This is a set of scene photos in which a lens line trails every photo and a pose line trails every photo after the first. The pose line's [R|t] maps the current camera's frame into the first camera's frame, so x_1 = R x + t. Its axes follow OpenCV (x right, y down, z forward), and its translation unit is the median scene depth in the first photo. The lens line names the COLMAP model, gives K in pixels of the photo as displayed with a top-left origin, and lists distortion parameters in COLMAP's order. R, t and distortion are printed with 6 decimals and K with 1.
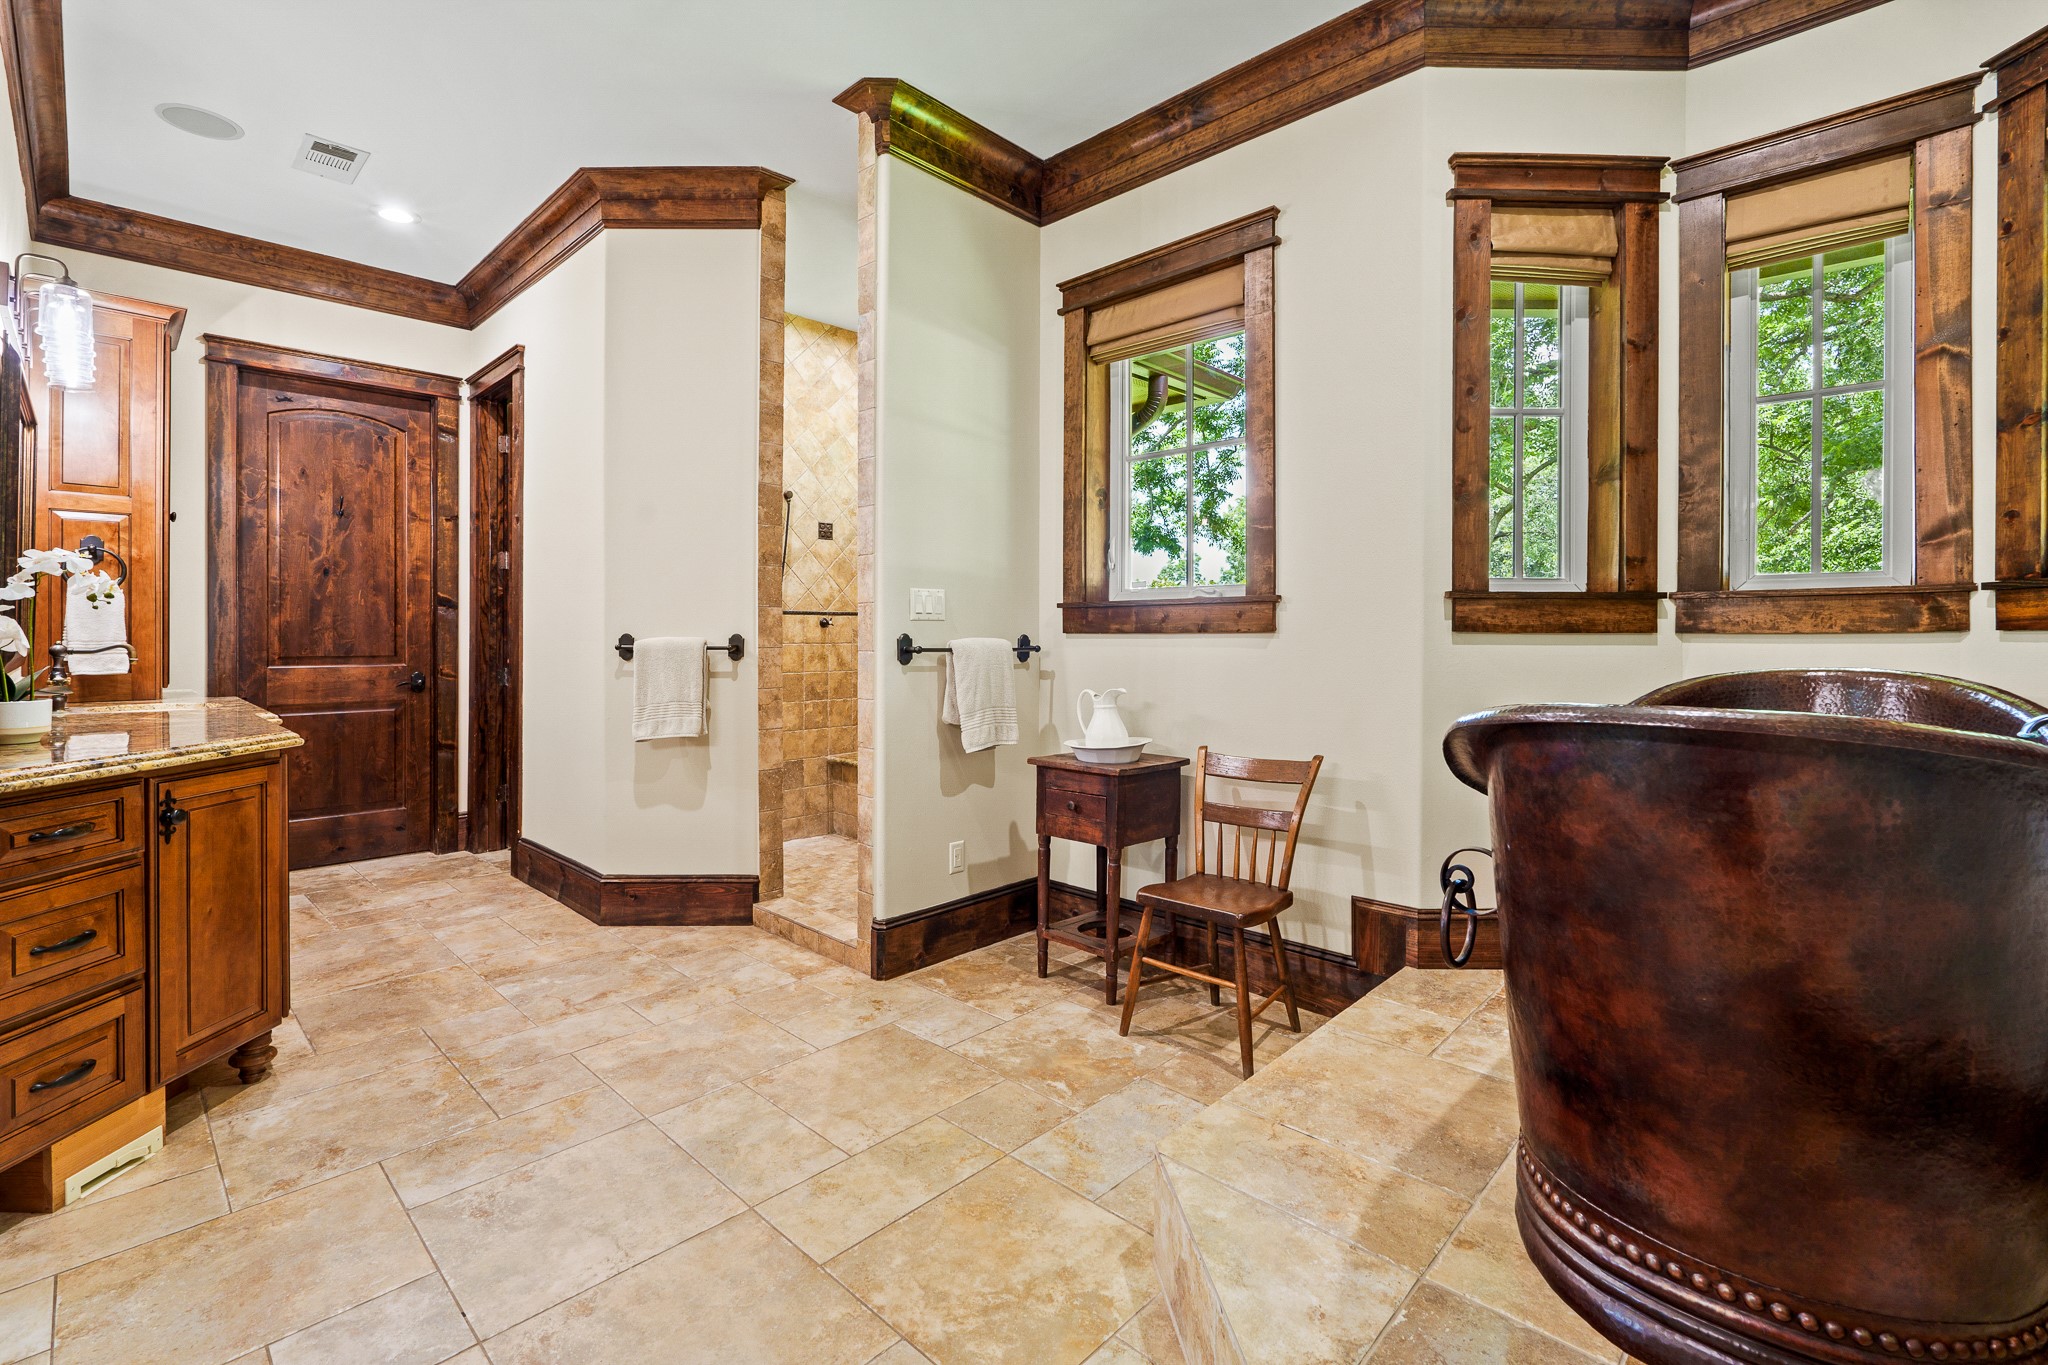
lens RADIAL K [[895.7, 0, 1014.9], [0, 895.7, 630.4], [0, 0, 1]] dist [-0.003233, -0.000610]
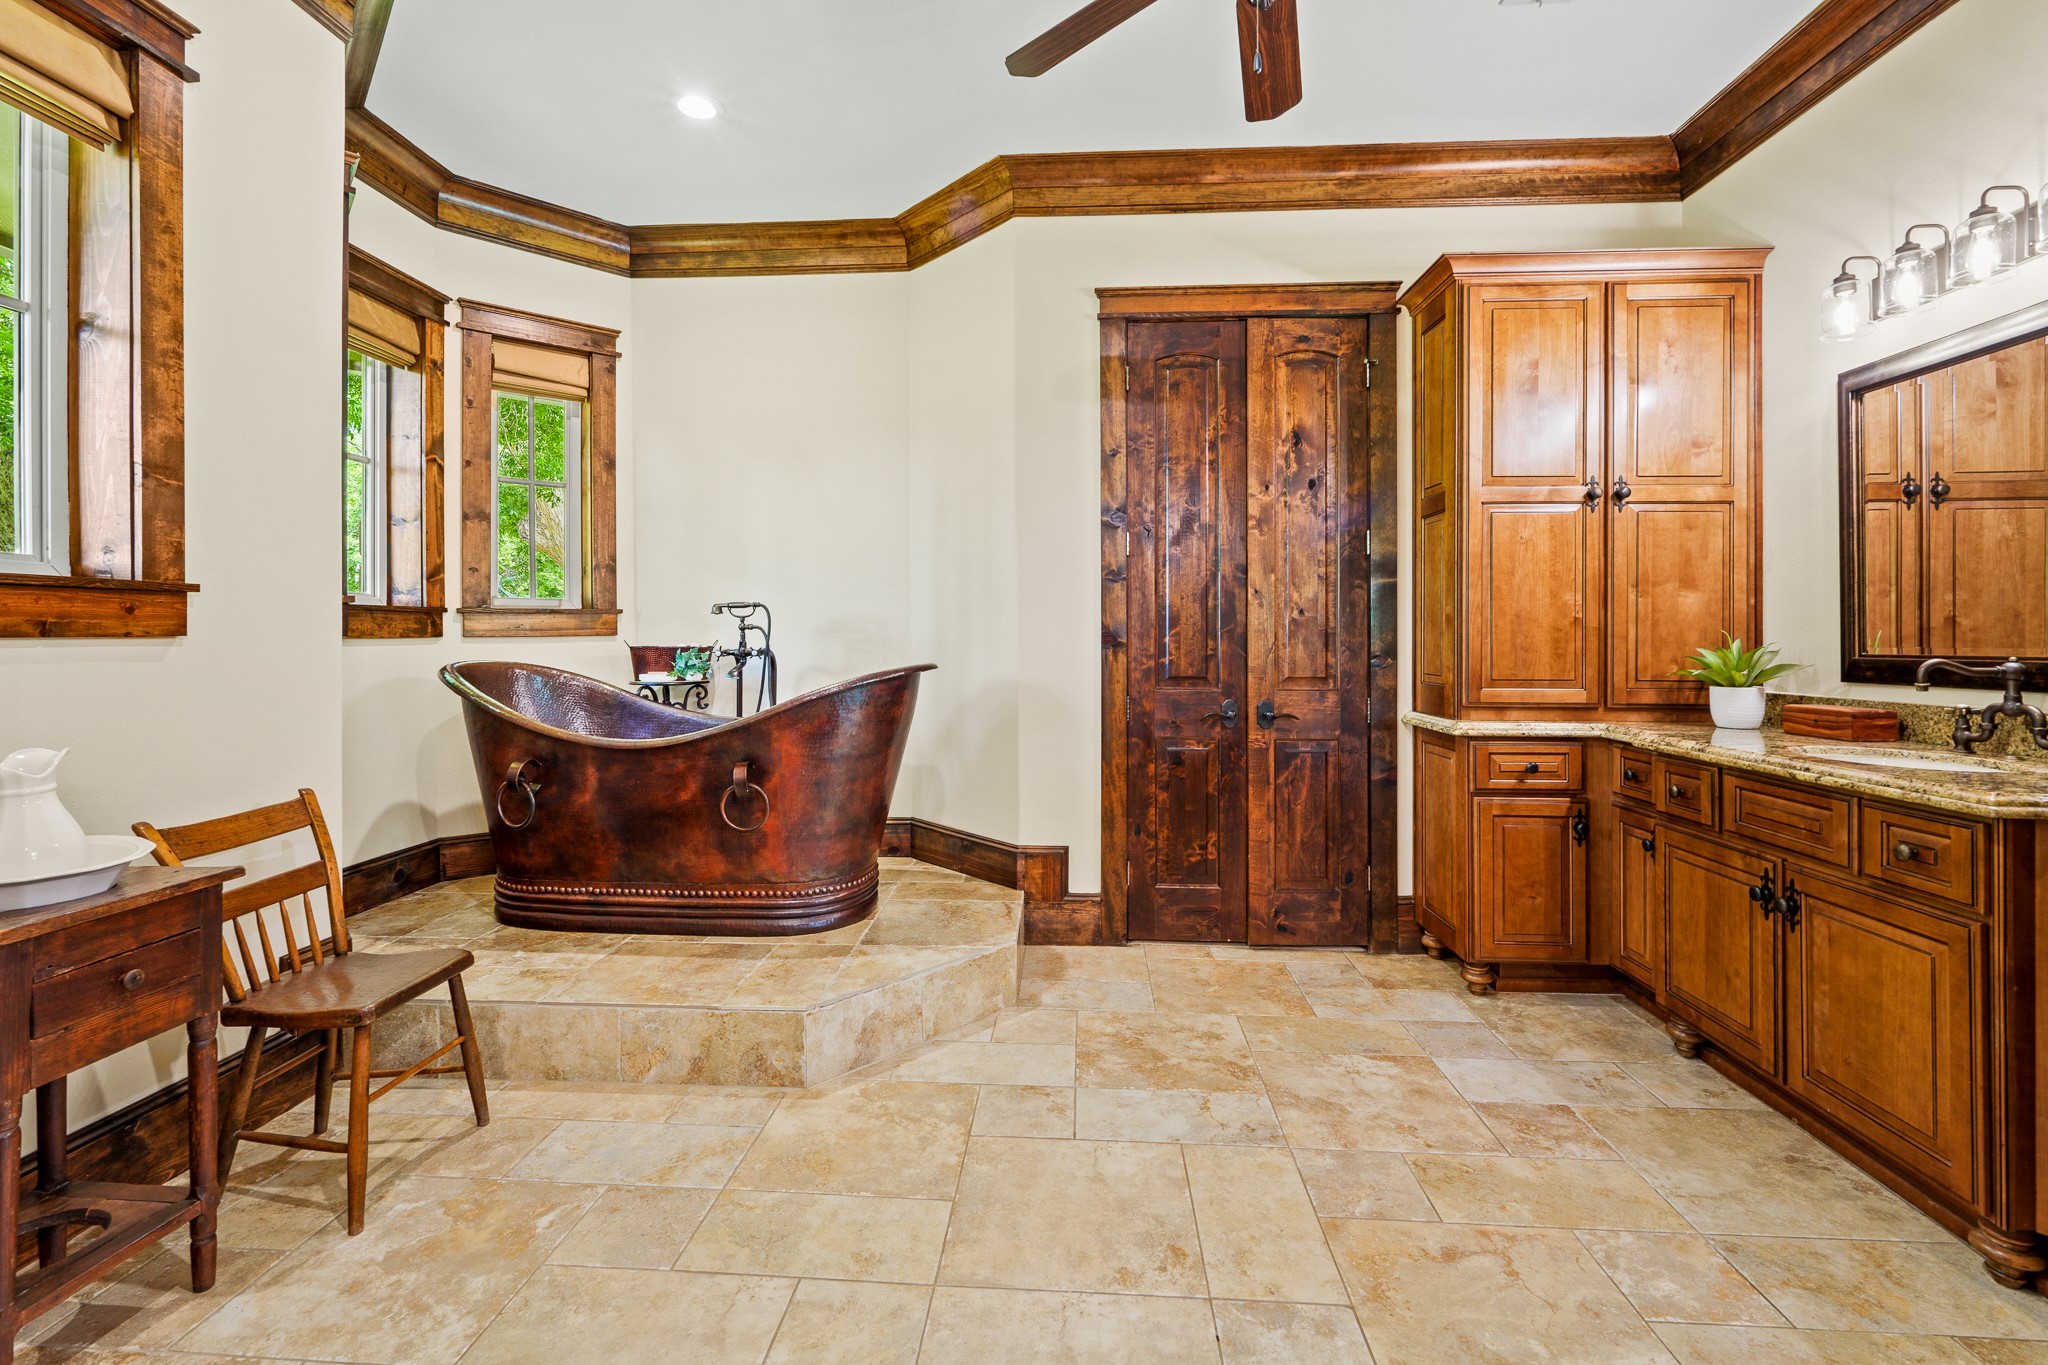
lens RADIAL K [[895.7, 0, 1026.0], [0, 895.7, 634.6], [0, 0, 1]] dist [-0.003233, -0.000610]
pose [[-0.643684, 0.003665, 0.765283, -0.878283], [-0.002183, 0.999976, -0.006625, 0.004827], [-0.765289, -0.005935, -0.643660, 1.277883]]
